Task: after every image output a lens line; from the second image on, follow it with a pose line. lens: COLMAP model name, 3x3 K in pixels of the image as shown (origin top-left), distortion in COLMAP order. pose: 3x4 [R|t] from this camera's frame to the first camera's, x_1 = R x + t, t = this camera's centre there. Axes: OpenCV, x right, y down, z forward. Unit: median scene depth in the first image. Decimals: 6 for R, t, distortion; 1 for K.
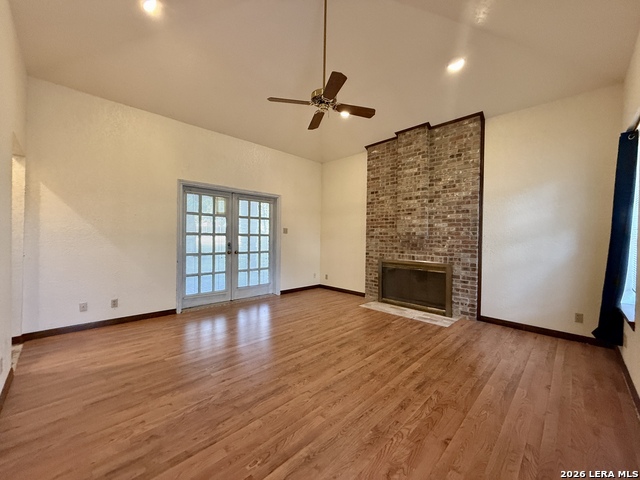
lens RADIAL K [[256.1, 0, 319.1], [0, 256.1, 238.7], [0, 0, 1]] dist [-0.000200, -0.000083]
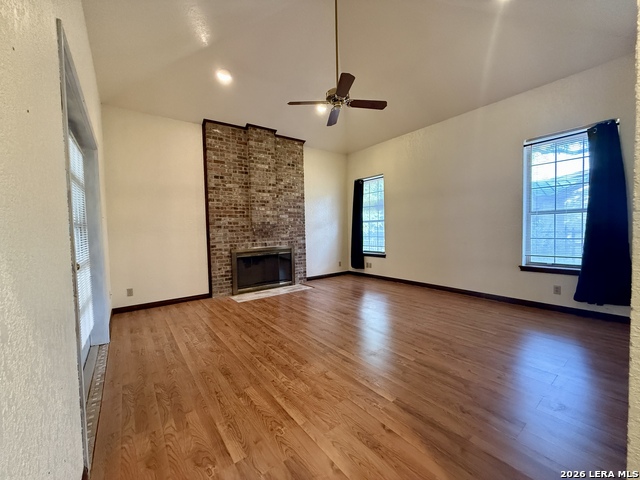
lens RADIAL K [[256.1, 0, 319.1], [0, 256.1, 238.7], [0, 0, 1]] dist [-0.000200, -0.000083]
pose [[0.138040, -0.052685, 0.989024, -0.729910], [0.032254, 0.998294, 0.048678, 0.001536], [-0.989901, 0.025180, 0.139504, 0.620391]]
